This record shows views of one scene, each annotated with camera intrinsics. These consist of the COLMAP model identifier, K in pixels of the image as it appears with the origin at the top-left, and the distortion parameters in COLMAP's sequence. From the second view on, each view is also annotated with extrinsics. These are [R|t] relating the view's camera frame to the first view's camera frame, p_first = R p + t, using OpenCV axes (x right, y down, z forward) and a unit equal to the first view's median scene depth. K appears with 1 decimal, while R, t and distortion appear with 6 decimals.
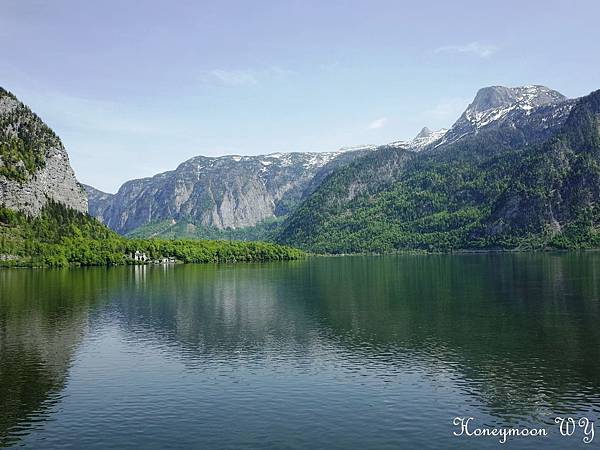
lens RADIAL K [[530.8, 0, 297.4], [0, 530.8, 227.3], [0, 0, 1]] dist [-0.071887, 0.078197]
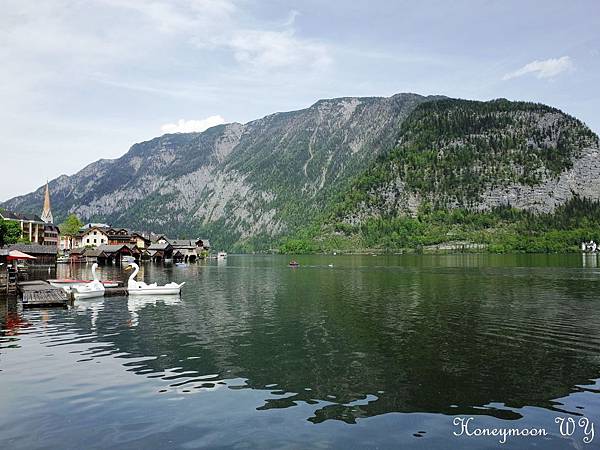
lens RADIAL K [[530.8, 0, 297.8], [0, 530.8, 228.3], [0, 0, 1]] dist [-0.071887, 0.078197]
pose [[0.270963, -0.023539, -0.962302, 0.175595], [0.048231, 0.998777, -0.010851, 0.000547], [0.961381, -0.043472, 0.271767, 0.039194]]
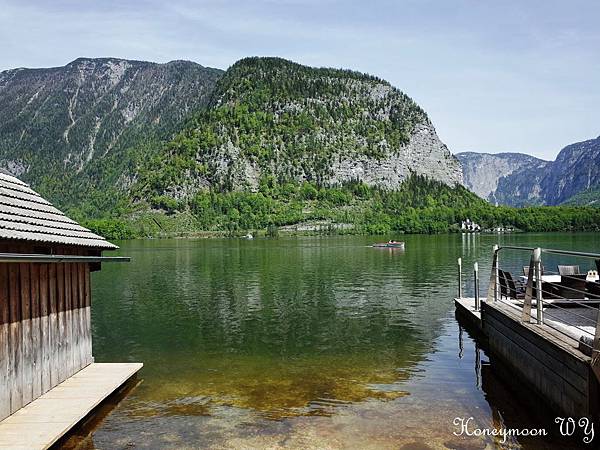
lens RADIAL K [[530.8, 0, 297.6], [0, 530.8, 226.8], [0, 0, 1]] dist [-0.071887, 0.078197]
pose [[0.681014, -0.000517, -0.732271, 0.061310], [0.040521, 0.998494, 0.036979, 0.002926], [0.731149, -0.054855, 0.680009, 0.031106]]
